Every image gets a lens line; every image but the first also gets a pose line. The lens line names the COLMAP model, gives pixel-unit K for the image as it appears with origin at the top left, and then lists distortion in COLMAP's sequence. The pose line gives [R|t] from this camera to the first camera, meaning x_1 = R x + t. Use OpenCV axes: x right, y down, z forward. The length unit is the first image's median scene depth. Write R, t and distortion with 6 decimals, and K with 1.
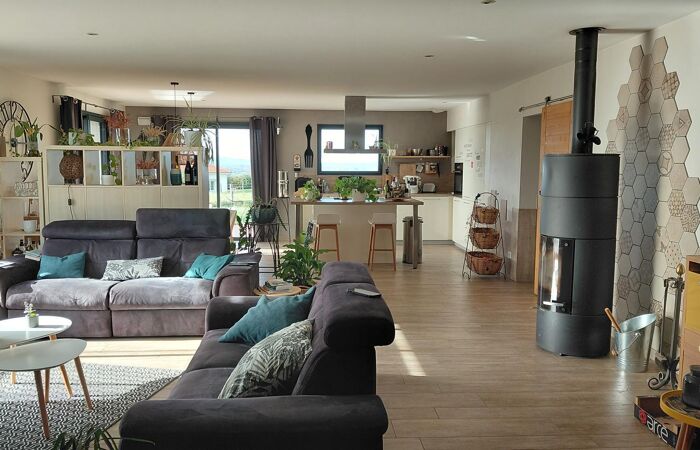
lens RADIAL K [[644.7, 0, 338.1], [0, 644.7, 224.6], [0, 0, 1]] dist [0.144556, -0.408128]
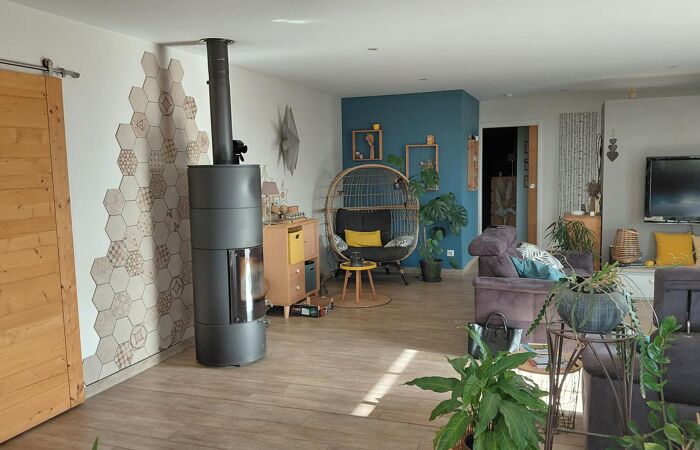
lens RADIAL K [[644.7, 0, 338.1], [0, 644.7, 224.6], [0, 0, 1]] dist [0.144556, -0.408128]
pose [[-0.933045, -0.004990, 0.359725, -0.160677], [0.059035, 0.984226, 0.166775, -0.179267], [-0.354883, 0.176845, -0.918033, 1.947211]]
